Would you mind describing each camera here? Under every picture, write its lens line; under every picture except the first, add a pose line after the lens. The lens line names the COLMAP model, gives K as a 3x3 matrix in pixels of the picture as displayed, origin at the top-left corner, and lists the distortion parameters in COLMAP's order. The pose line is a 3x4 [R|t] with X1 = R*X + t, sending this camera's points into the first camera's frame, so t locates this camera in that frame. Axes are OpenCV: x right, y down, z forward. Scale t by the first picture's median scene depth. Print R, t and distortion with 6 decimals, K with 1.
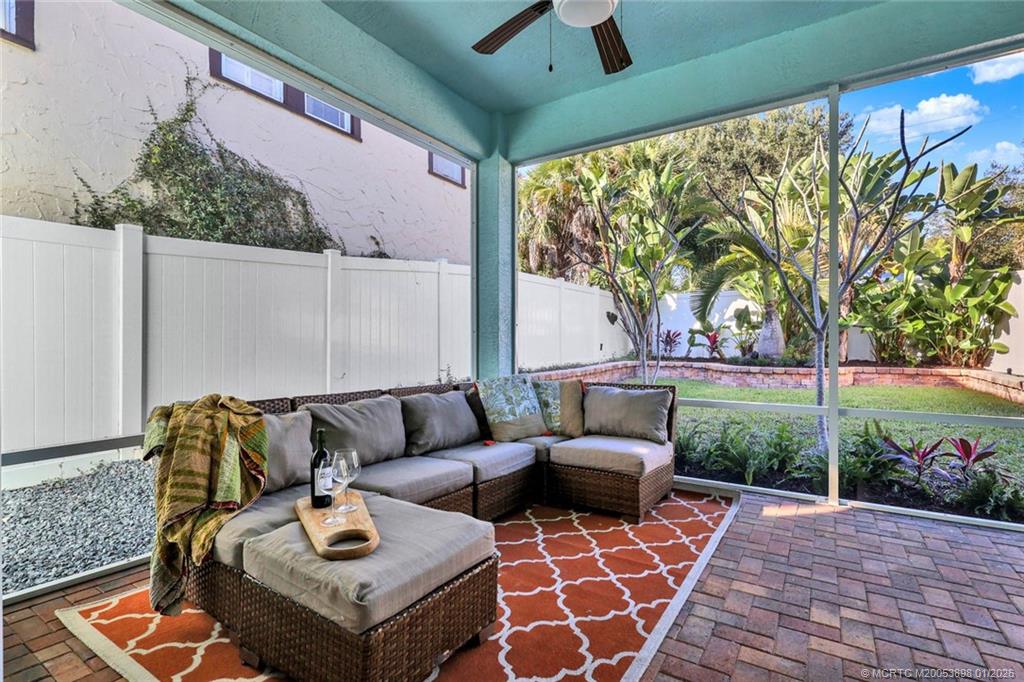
lens RADIAL K [[491.6, 0, 520.5], [0, 491.6, 343.5], [0, 0, 1]] dist [0.002242, -0.000580]
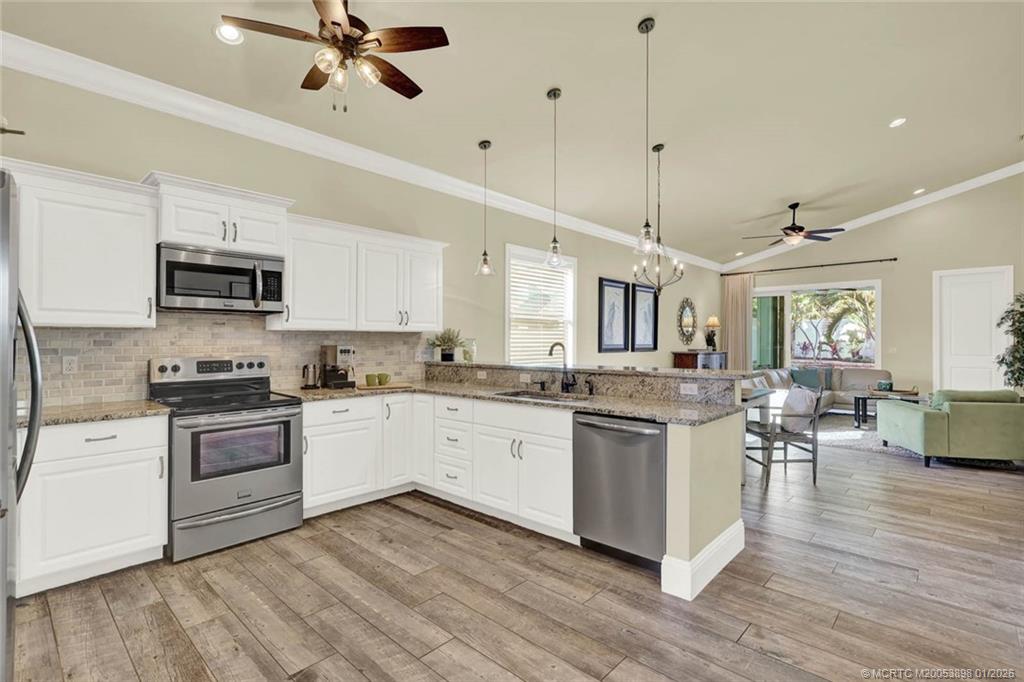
lens RADIAL K [[491.6, 0, 518.8], [0, 491.6, 336.1], [0, 0, 1]] dist [0.002242, -0.000580]
pose [[0.985697, 0.001139, -0.168523, -0.415378], [-0.003084, 0.999932, -0.011282, -0.026213], [0.168498, 0.011640, 0.985633, -0.905474]]
